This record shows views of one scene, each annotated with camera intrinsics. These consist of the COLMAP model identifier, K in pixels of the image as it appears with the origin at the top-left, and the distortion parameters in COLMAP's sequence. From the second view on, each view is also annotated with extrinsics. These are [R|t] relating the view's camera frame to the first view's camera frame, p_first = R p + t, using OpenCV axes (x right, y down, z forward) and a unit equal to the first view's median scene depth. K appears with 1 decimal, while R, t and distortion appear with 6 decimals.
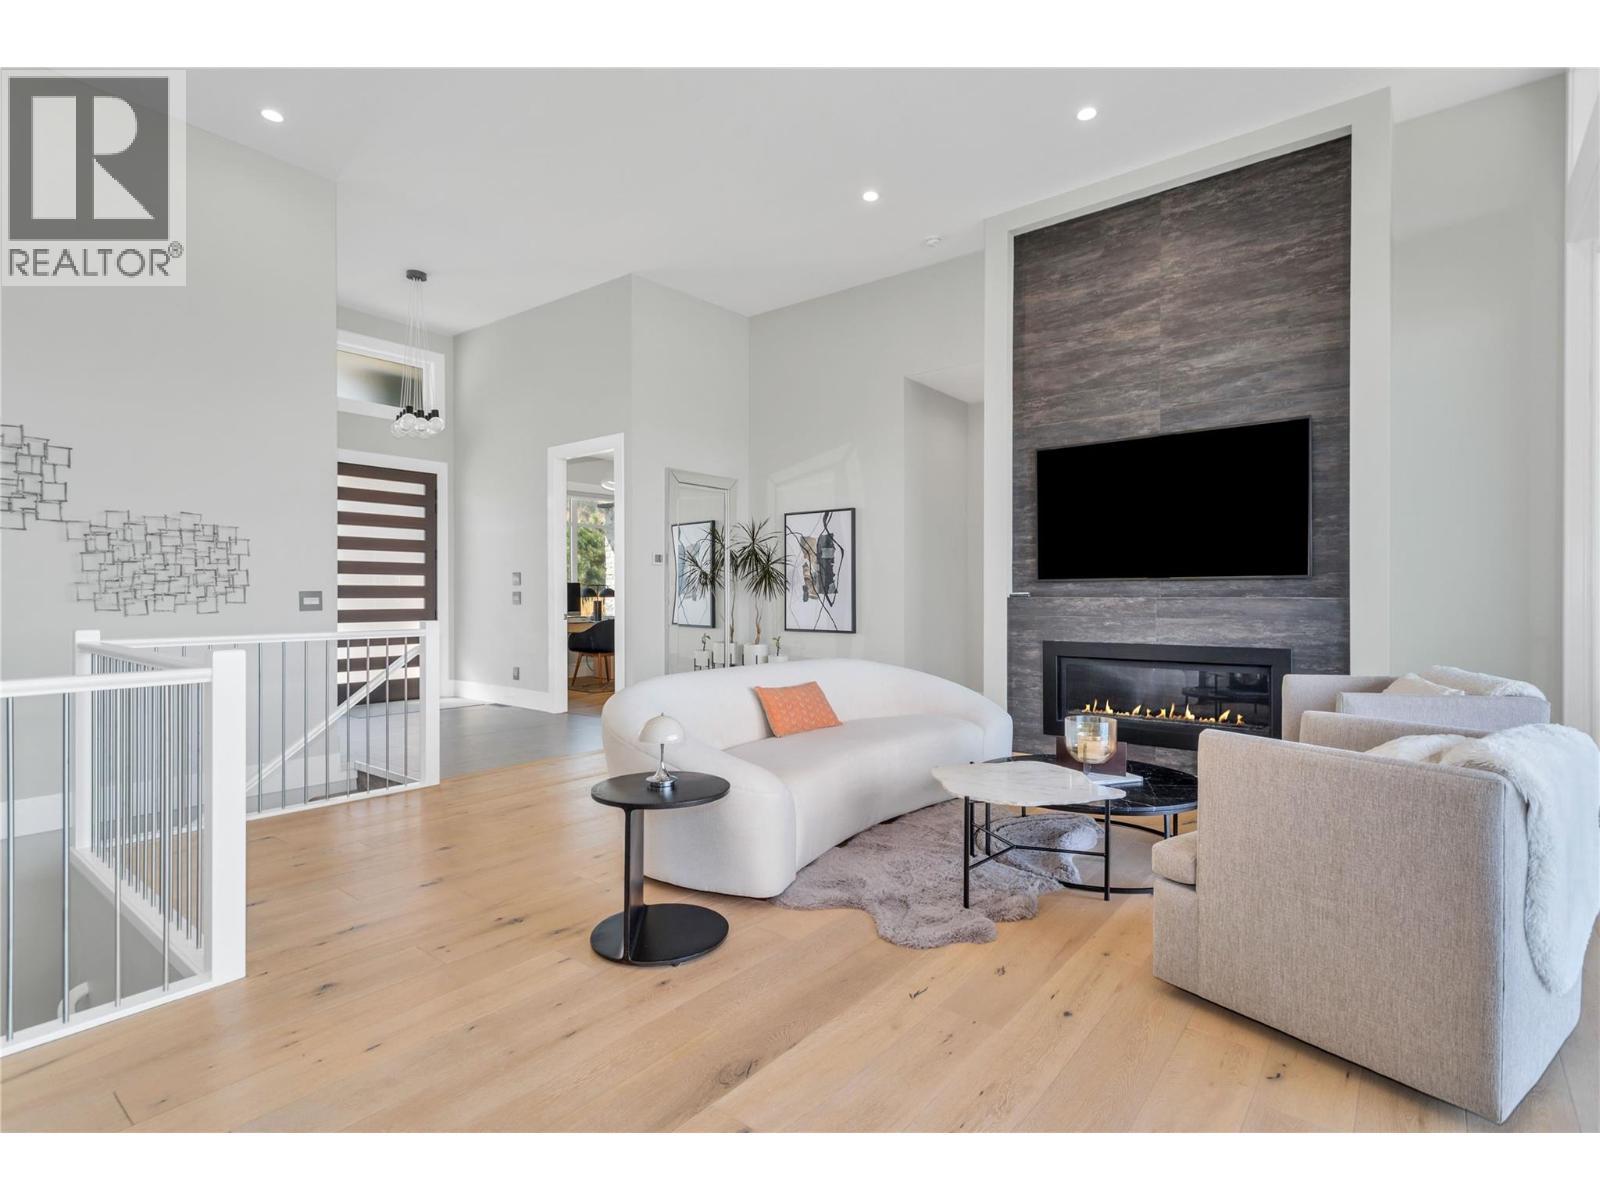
lens RADIAL K [[760.6, 0, 786.5], [0, 760.6, 609.5], [0, 0, 1]] dist [0.001695, 0.001232]
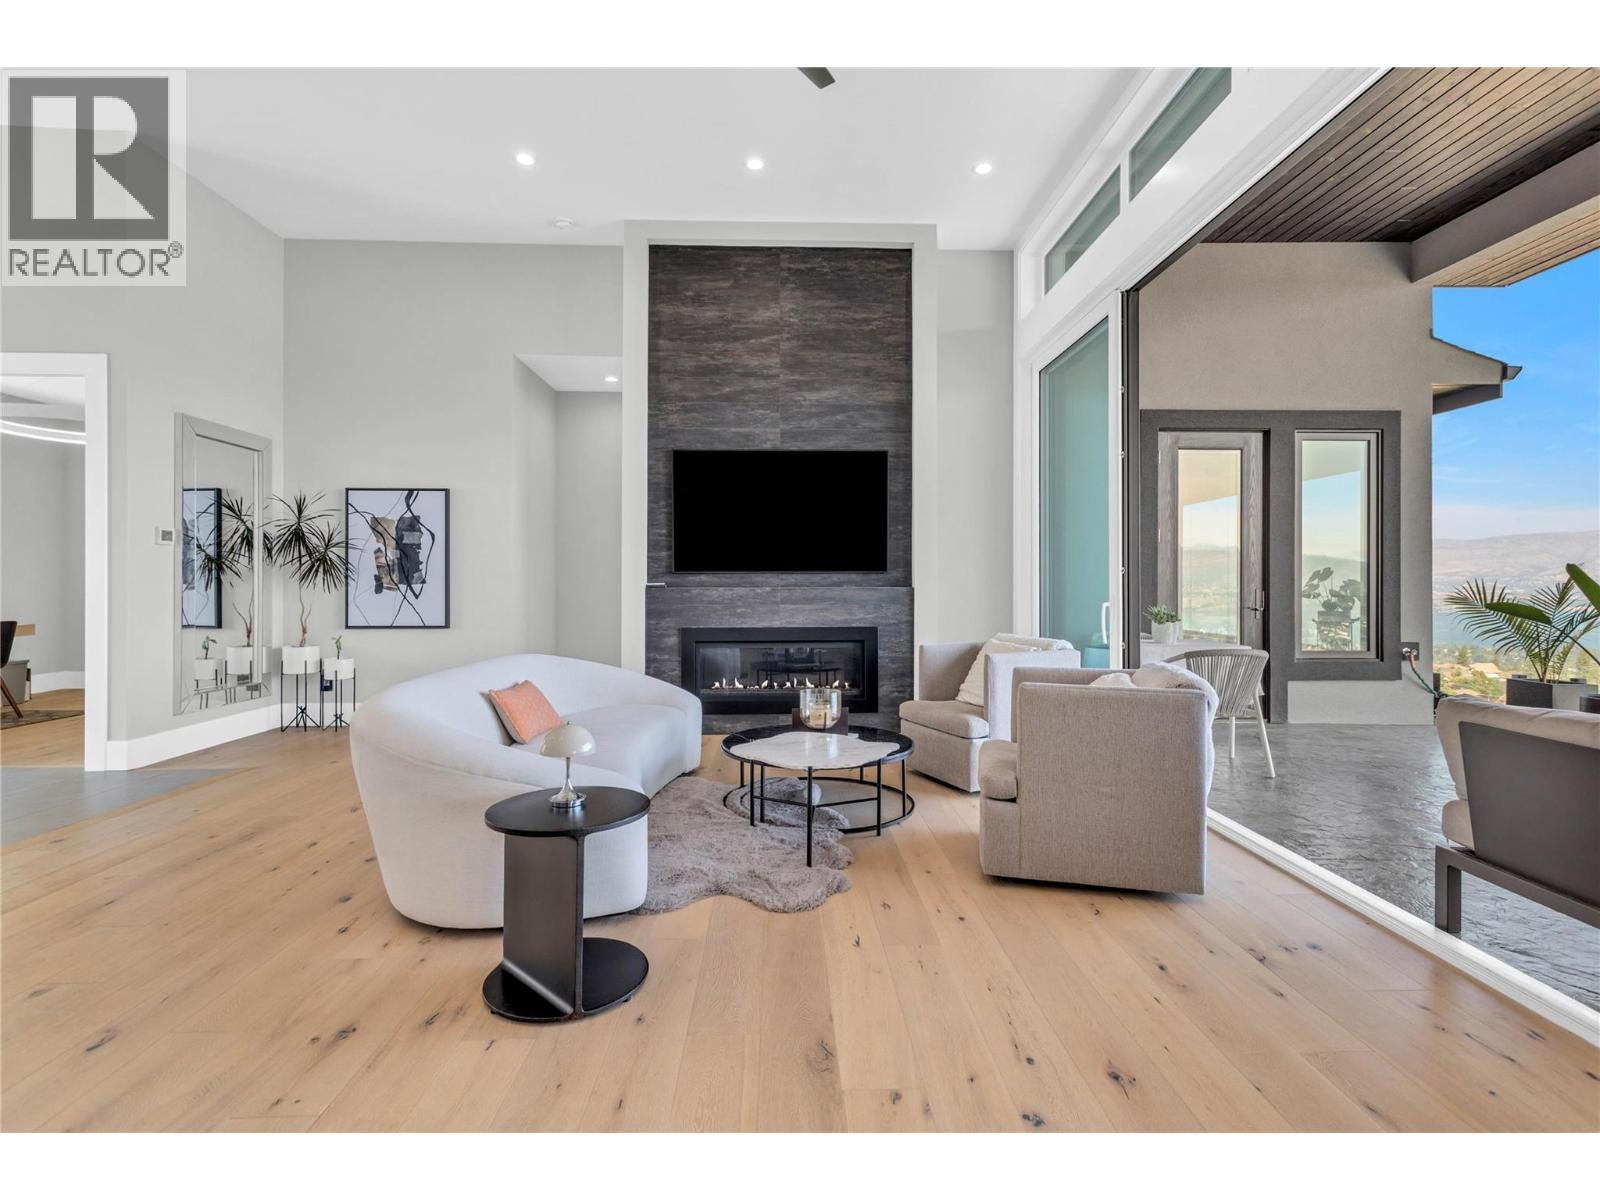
lens RADIAL K [[756.8, 0, 792.7], [0, 756.8, 595.0], [0, 0, 1]] dist [-0.001970, 0.000609]
pose [[0.767401, -0.009315, 0.641099, -0.242575], [0.013208, 0.999912, -0.001282, -0.002252], [-0.641031, 0.009451, 0.767457, 0.080969]]
